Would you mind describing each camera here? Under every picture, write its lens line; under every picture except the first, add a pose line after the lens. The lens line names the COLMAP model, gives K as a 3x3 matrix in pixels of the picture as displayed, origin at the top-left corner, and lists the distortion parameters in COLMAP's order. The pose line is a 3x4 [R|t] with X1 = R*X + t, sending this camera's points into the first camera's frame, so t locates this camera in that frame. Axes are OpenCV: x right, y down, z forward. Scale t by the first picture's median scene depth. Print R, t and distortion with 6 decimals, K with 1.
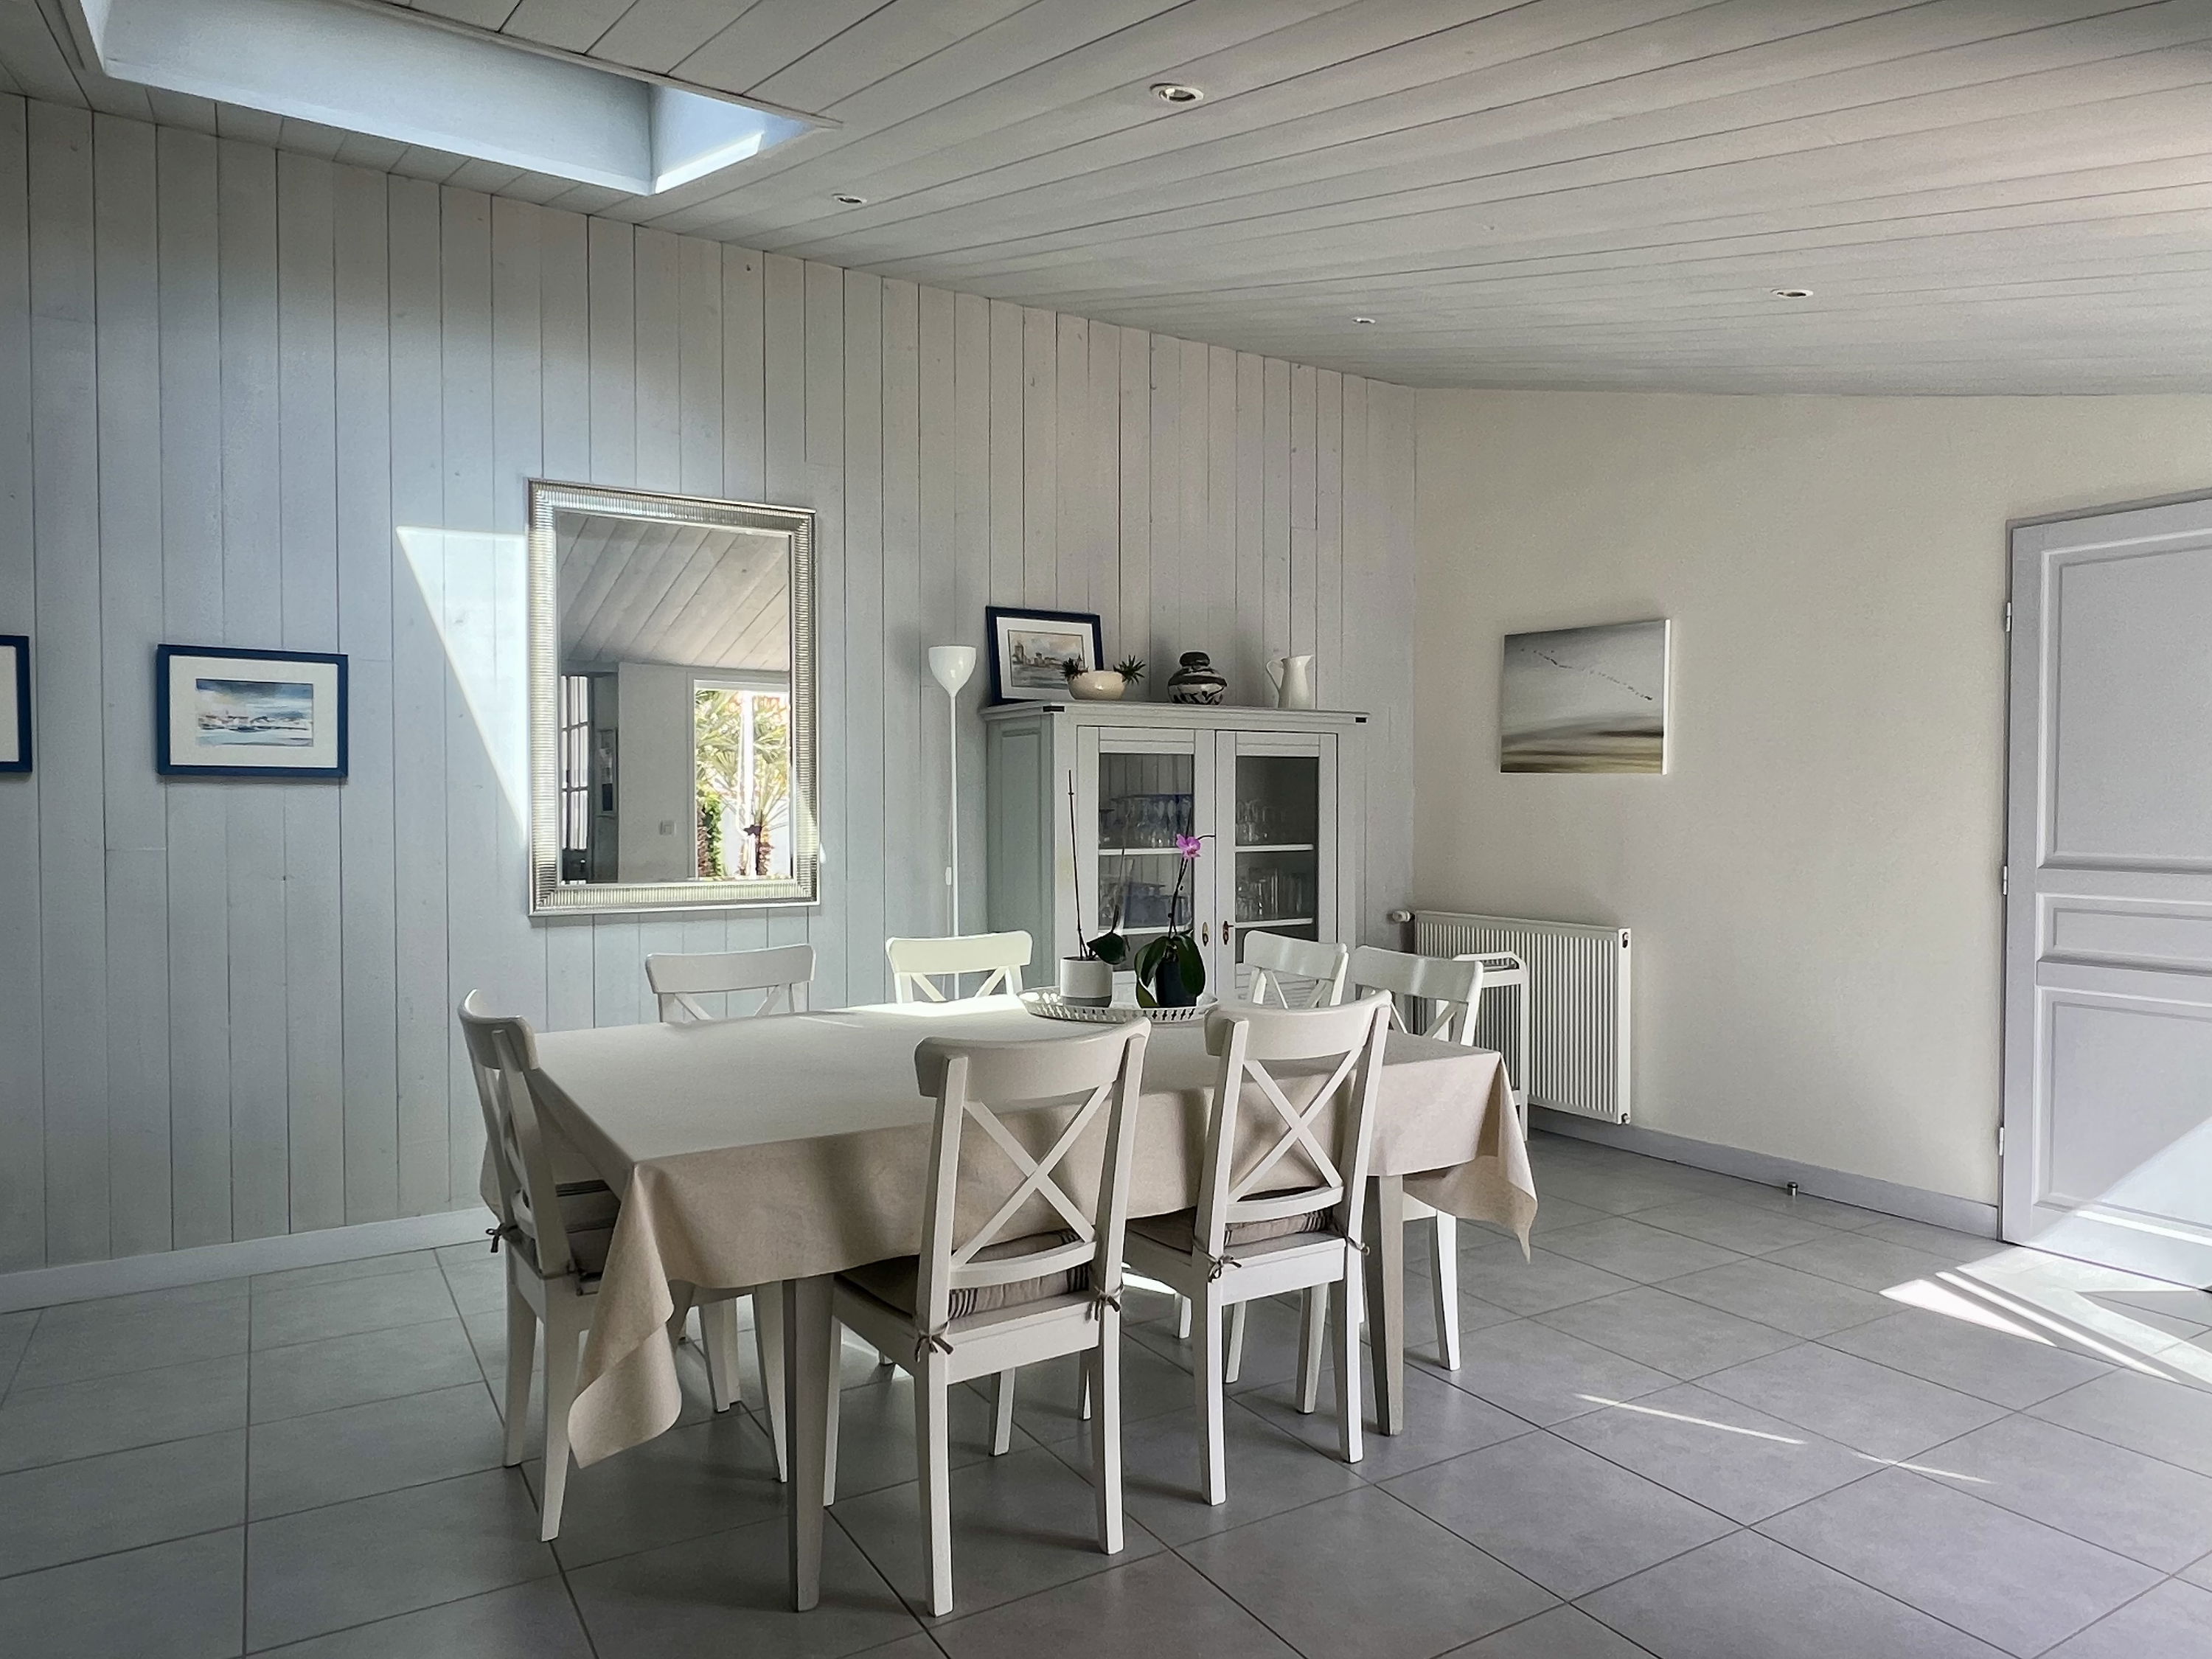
lens RADIAL K [[1378.1, 0, 1097.8], [0, 1378.1, 832.1], [0, 0, 1]] dist [-0.011826, 0.001454]
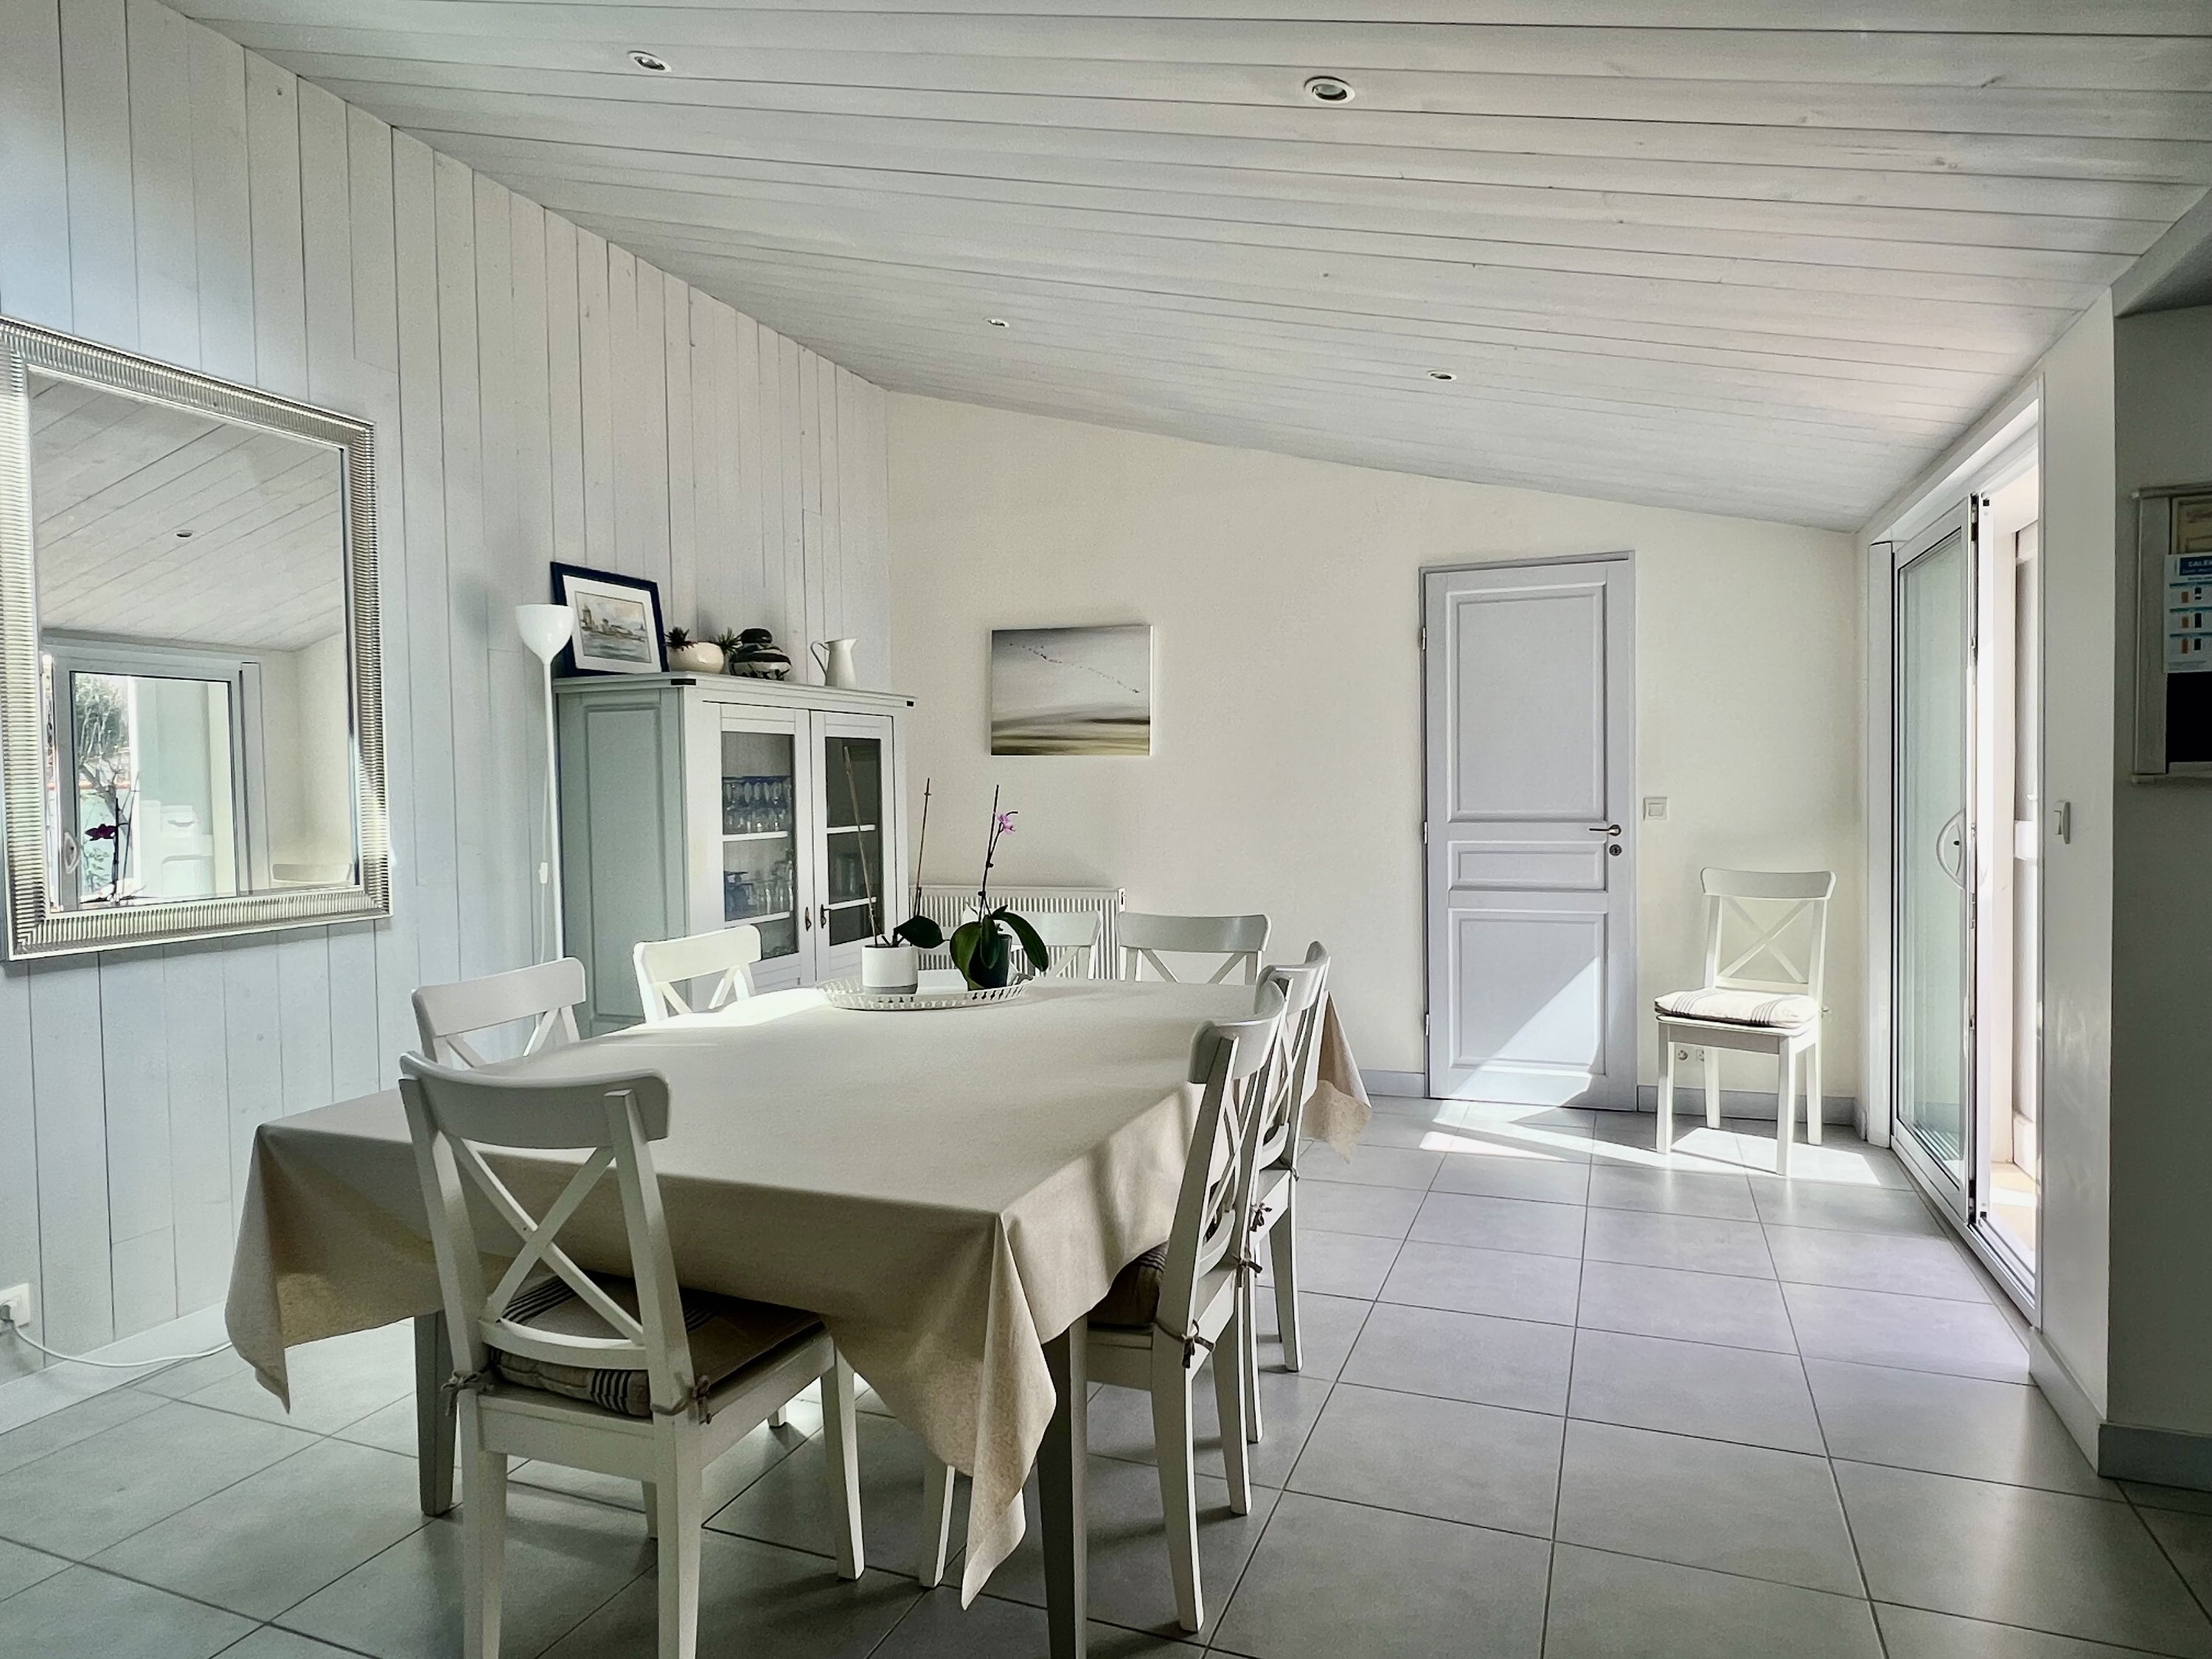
lens RADIAL K [[1290.1, 0, 1106.0], [0, 1290.1, 828.3], [0, 0, 1]] dist [-0.009317, -0.000431]
pose [[0.799524, -0.032596, 0.599749, -0.312642], [0.027526, 0.999466, 0.017626, -0.000413], [-0.600003, 0.002416, 0.799994, 0.148481]]
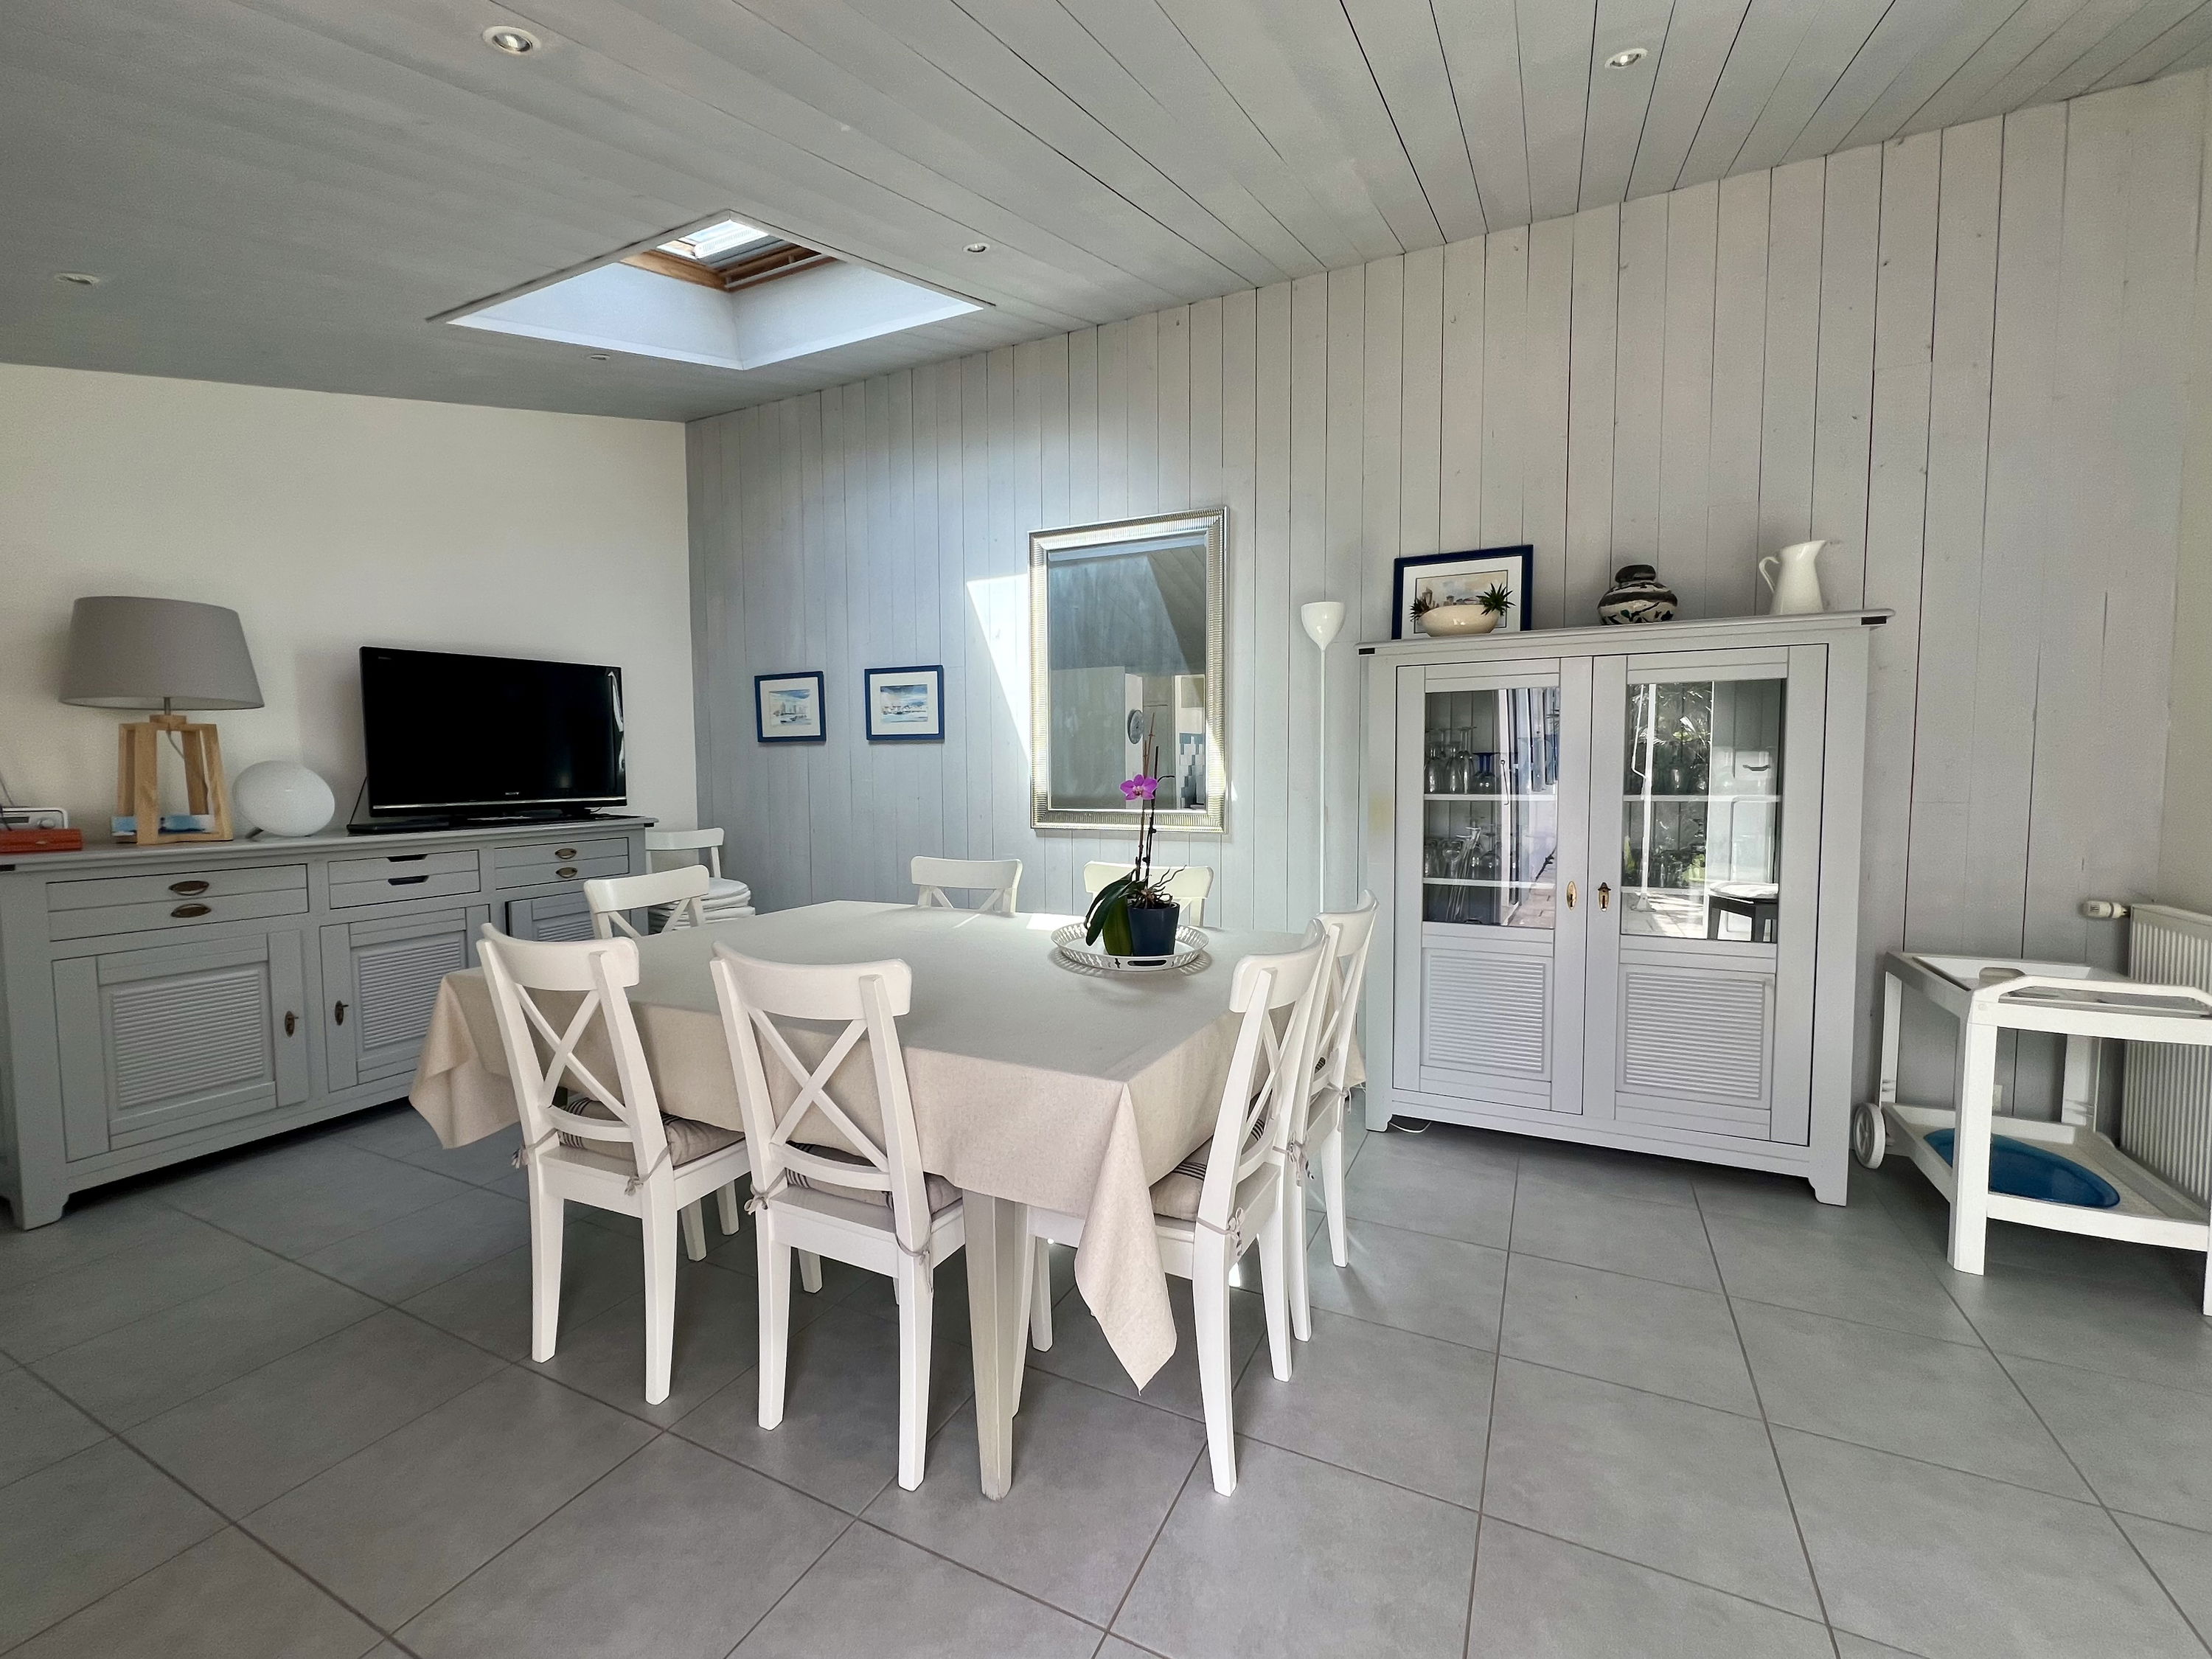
lens RADIAL K [[907.1, 0, 1154.9], [0, 907.1, 810.2], [0, 0, 1]] dist [-0.001753, -0.000464]
pose [[0.558316, 0.042840, -0.828522, 0.418644], [-0.004744, 0.998814, 0.048448, -0.006860], [0.829615, -0.023119, 0.557857, 0.492292]]
